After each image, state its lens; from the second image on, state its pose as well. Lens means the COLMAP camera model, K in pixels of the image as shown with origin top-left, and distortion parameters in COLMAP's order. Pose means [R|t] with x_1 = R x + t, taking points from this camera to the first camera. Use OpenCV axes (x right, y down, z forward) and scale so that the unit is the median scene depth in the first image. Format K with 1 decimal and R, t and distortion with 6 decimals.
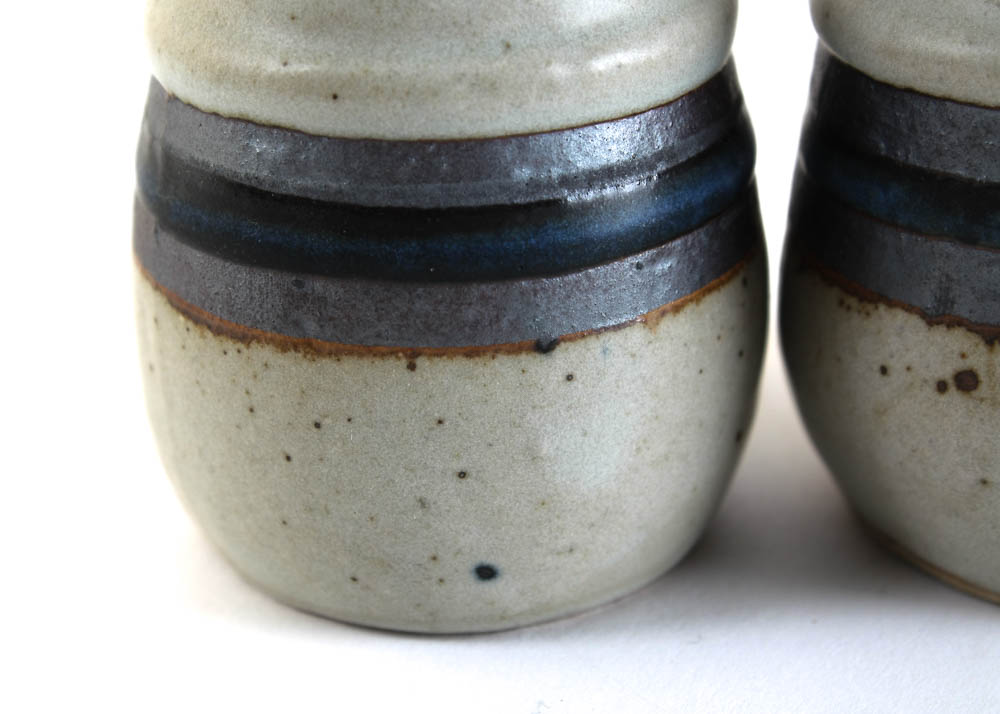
lens RADIAL K [[2748.1, 0, 423.5], [0, 2748.1, 356.9], [0, 0, 1]] dist [0.061926, 0.255961]
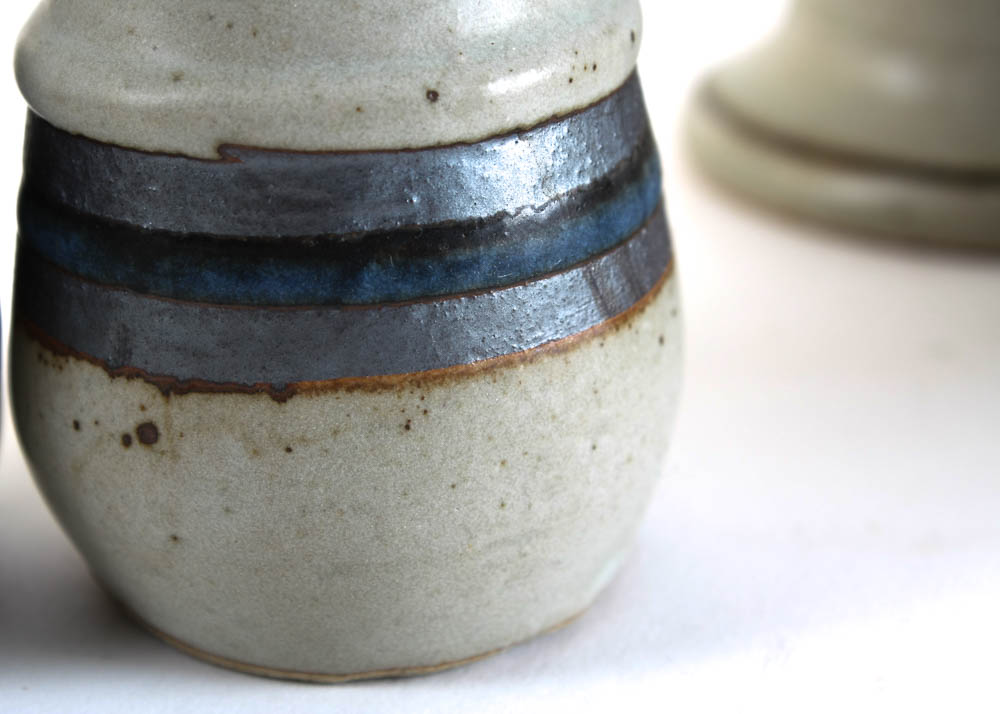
lens RADIAL K [[2748.1, 0, 423.5], [0, 2748.1, 356.9], [0, 0, 1]] dist [0.061926, 0.255961]
pose [[0.996465, -0.010106, 0.083394, 0.213116], [0.013437, 0.999130, -0.039483, 0.021203], [-0.082922, 0.040464, 0.995734, 0.022081]]
